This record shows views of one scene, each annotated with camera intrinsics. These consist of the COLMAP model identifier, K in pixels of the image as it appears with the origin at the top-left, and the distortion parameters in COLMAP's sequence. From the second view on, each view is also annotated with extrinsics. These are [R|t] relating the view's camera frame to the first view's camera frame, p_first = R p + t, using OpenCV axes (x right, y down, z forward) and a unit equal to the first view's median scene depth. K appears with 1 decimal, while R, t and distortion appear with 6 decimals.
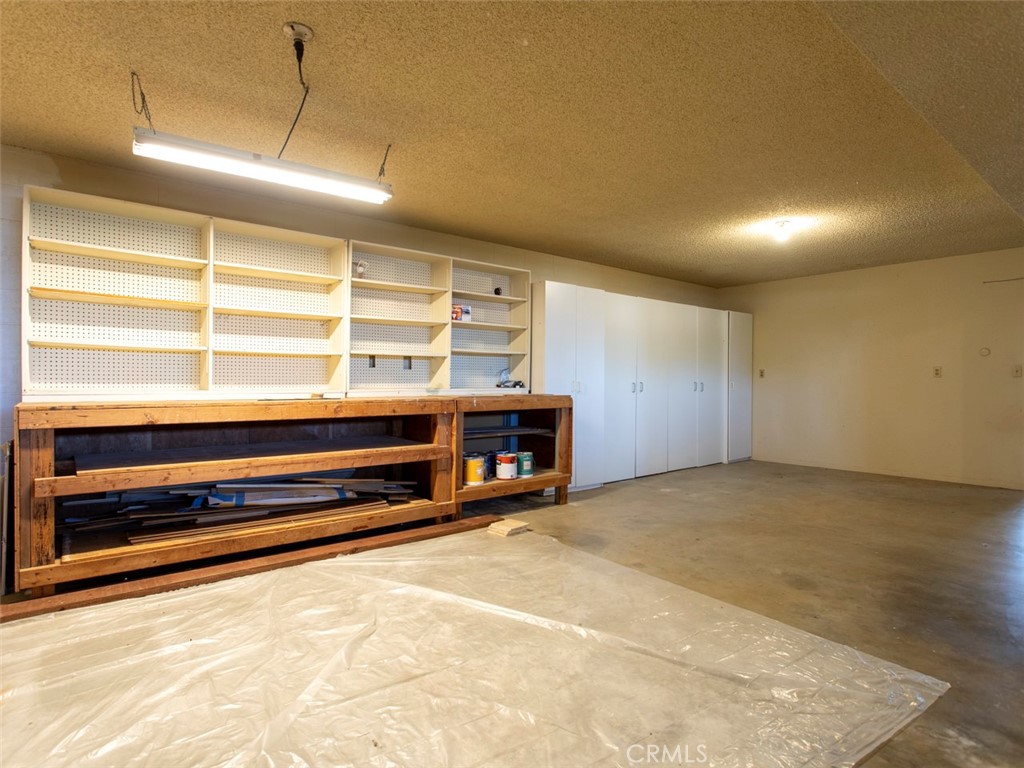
lens RADIAL K [[546.3, 0, 512.0], [0, 546.3, 384.0], [0, 0, 1]] dist [-0.013267, 0.001192]
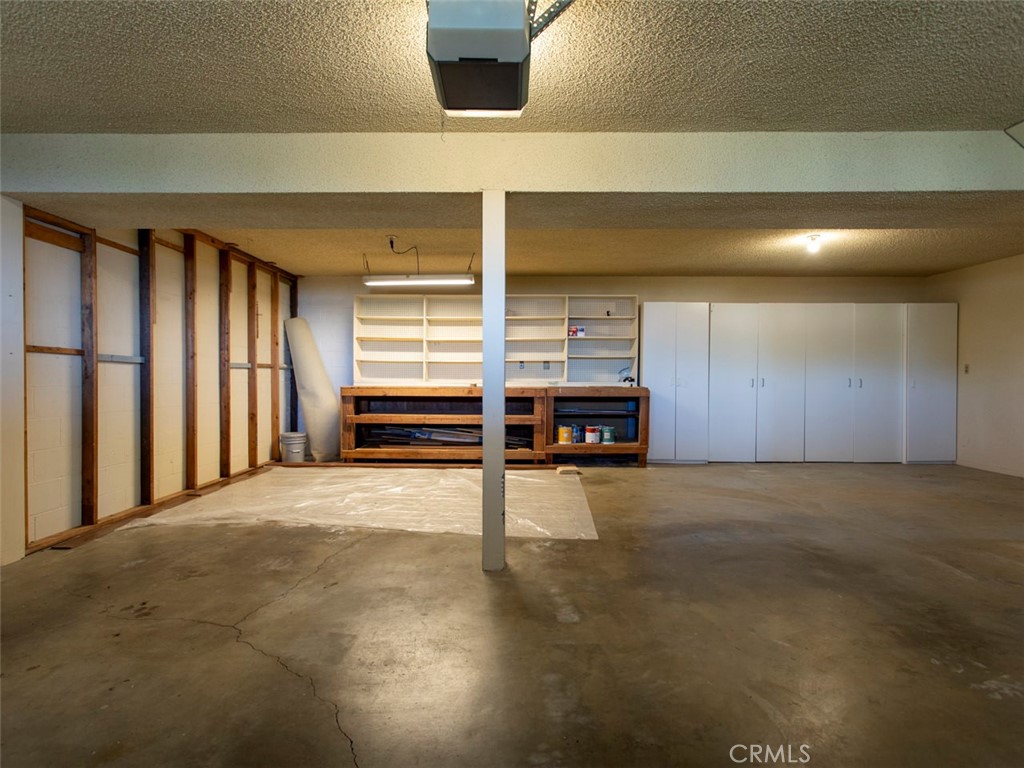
lens RADIAL K [[546.3, 0, 512.0], [0, 546.3, 384.0], [0, 0, 1]] dist [-0.013267, 0.001192]
pose [[0.775000, 0.008087, -0.631909, 0.831862], [-0.004184, 0.999962, 0.007665, 0.003664], [0.631947, -0.003297, 0.775004, -0.304829]]
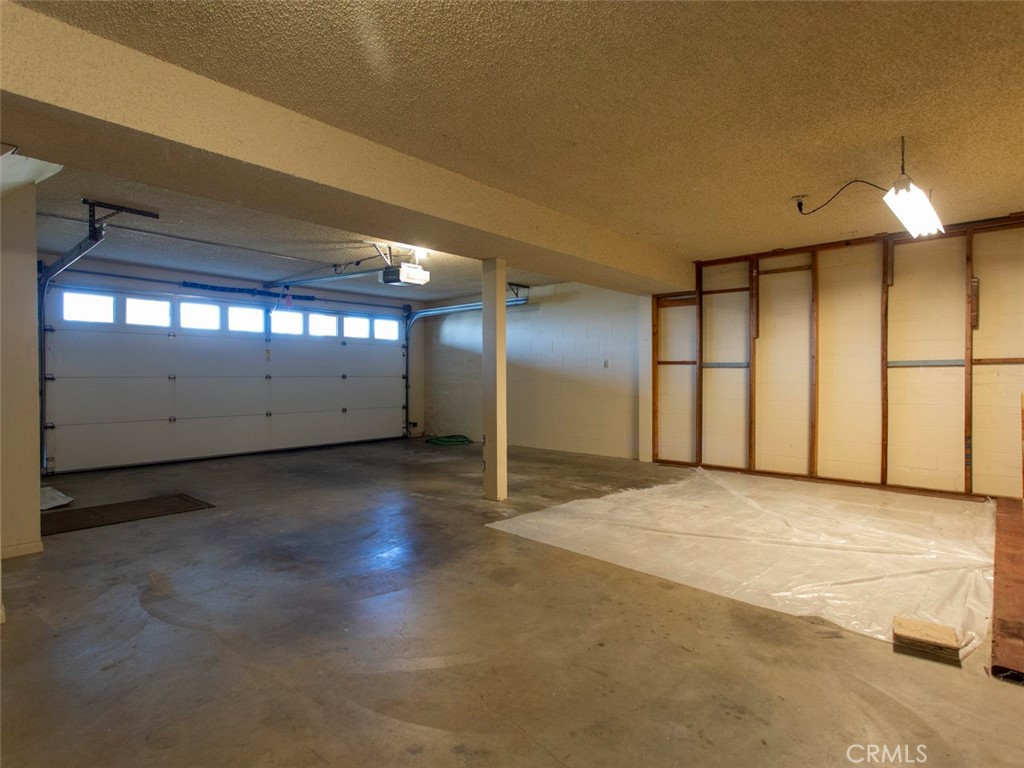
lens RADIAL K [[554.1, 0, 512.0], [0, 554.1, 384.0], [0, 0, 1]] dist [0.002019, 0.000387]
pose [[-0.987103, 0.001790, -0.160078, 0.489542], [-0.001001, 0.999849, 0.017351, -0.005759], [0.160085, 0.017288, -0.986952, 1.446763]]
